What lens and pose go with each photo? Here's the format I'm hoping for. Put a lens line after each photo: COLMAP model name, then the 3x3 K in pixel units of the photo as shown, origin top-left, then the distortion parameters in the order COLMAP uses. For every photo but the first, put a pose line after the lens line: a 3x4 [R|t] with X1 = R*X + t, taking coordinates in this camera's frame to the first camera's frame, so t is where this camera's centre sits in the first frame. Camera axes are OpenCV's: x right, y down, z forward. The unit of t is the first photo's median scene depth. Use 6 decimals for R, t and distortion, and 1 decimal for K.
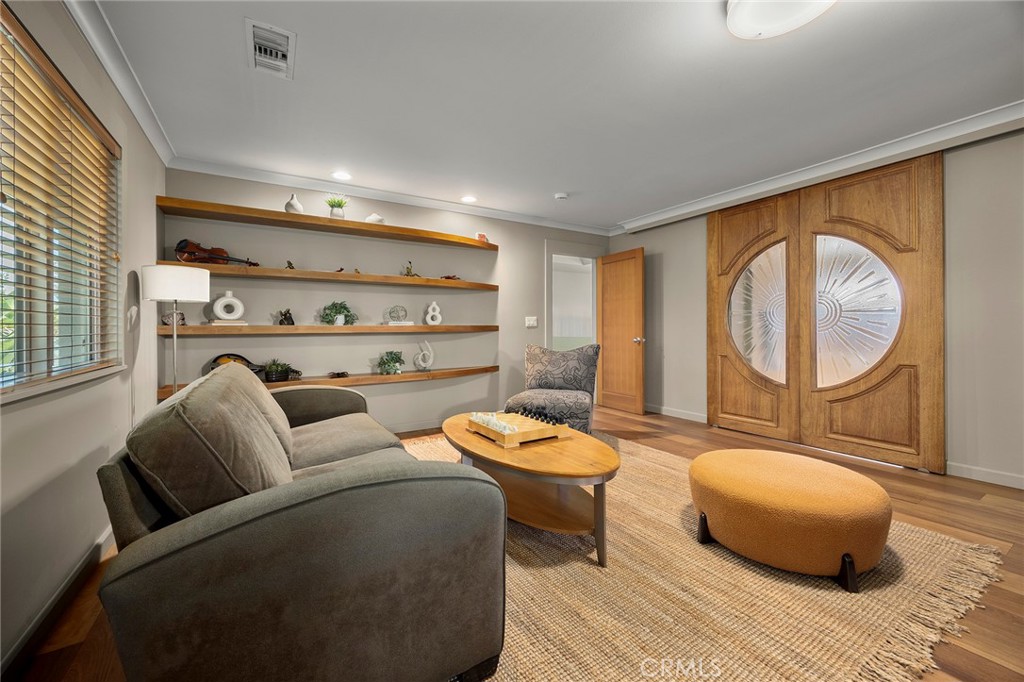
lens RADIAL K [[402.7, 0, 506.1], [0, 402.7, 338.9], [0, 0, 1]] dist [-0.006304, 0.000913]
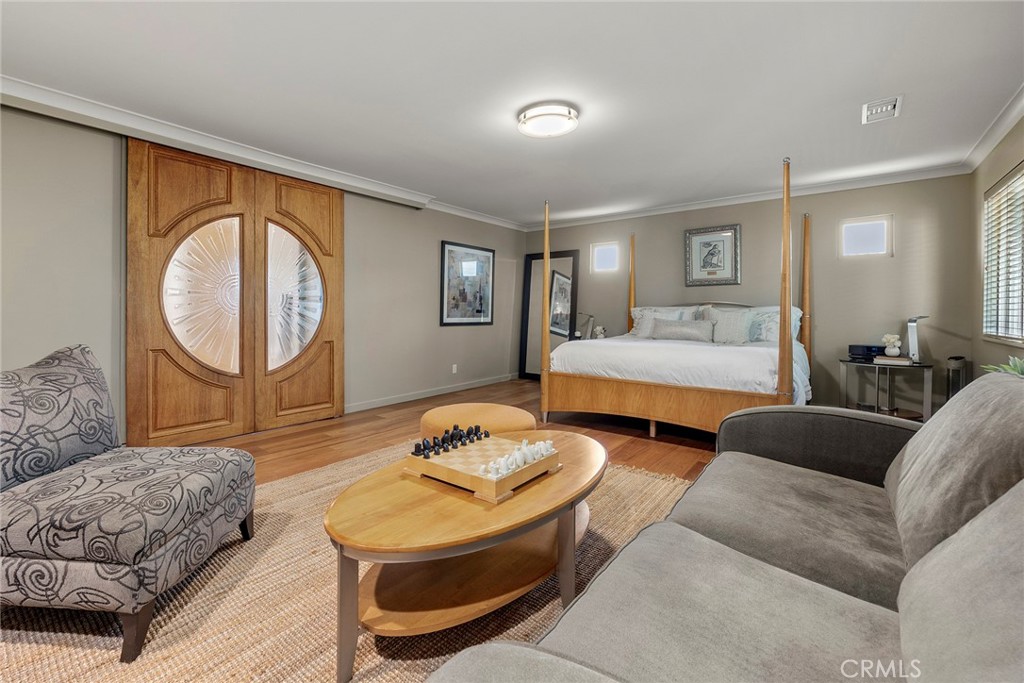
lens RADIAL K [[437.8, 0, 498.9], [0, 437.8, 315.0], [0, 0, 1]] dist [-0.001955, -0.000085]
pose [[-0.349796, -0.004368, 0.936816, -0.460253], [0.011773, 0.999890, 0.009058, -0.023291], [-0.936752, 0.014198, -0.349706, 0.815288]]
